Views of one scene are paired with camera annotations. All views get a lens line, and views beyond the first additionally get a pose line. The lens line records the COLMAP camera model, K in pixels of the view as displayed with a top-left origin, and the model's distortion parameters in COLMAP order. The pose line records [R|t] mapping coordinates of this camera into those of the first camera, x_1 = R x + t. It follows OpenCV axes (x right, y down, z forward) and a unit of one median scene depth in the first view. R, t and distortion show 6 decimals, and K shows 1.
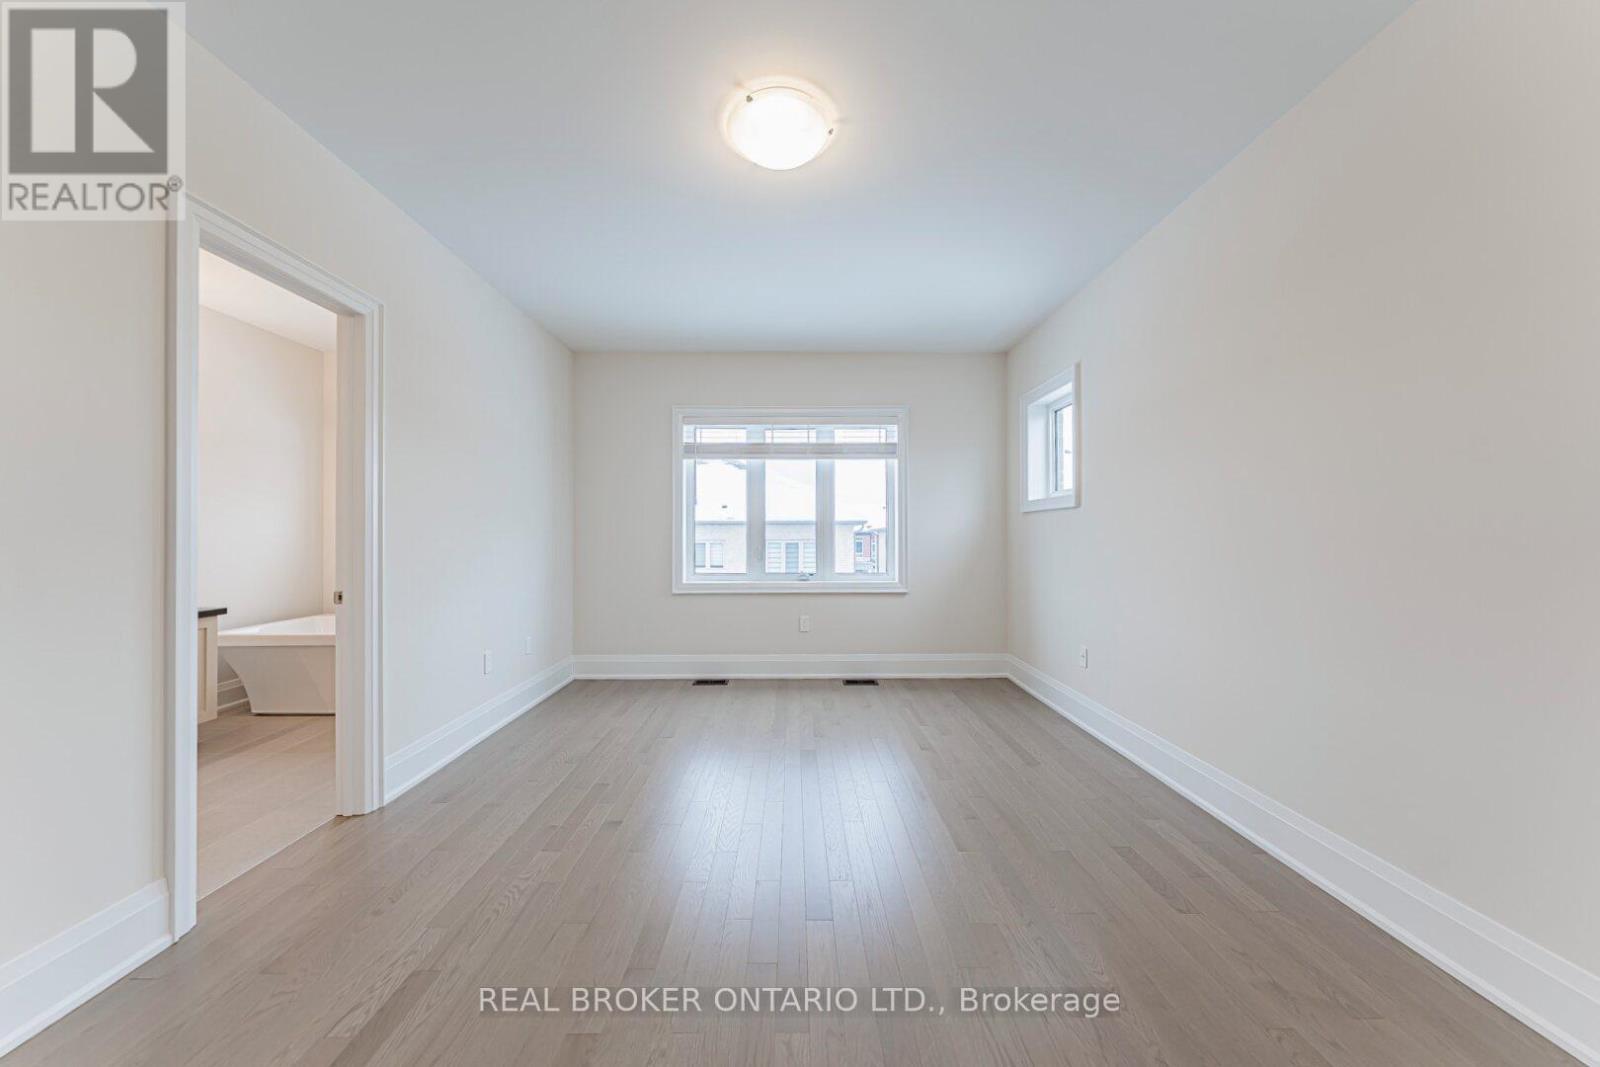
lens RADIAL K [[546.8, 0, 793.6], [0, 546.8, 538.6], [0, 0, 1]] dist [0.002987, 0.000000]
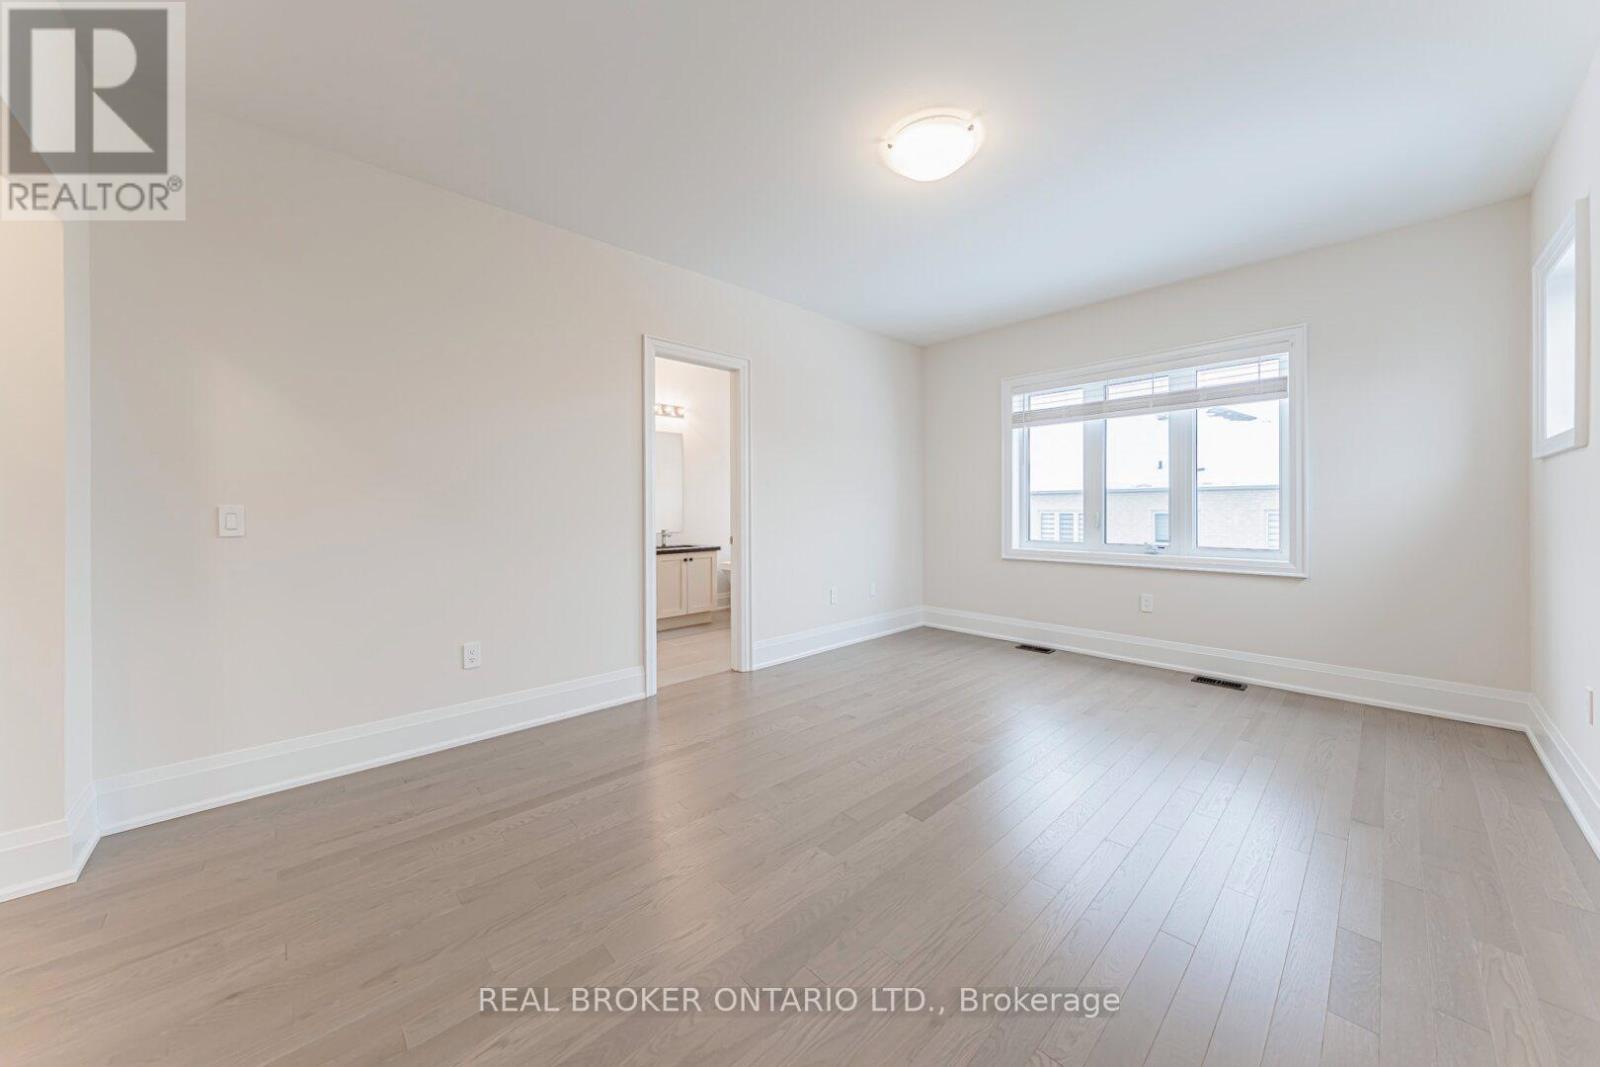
lens RADIAL K [[546.8, 0, 798.9], [0, 546.8, 524.5], [0, 0, 1]] dist [0.002987, 0.000000]
pose [[0.687849, 0.021083, -0.725548, 0.274068], [0.003223, 0.999480, 0.032098, 0.000680], [0.725847, -0.024417, 0.687423, -0.003189]]
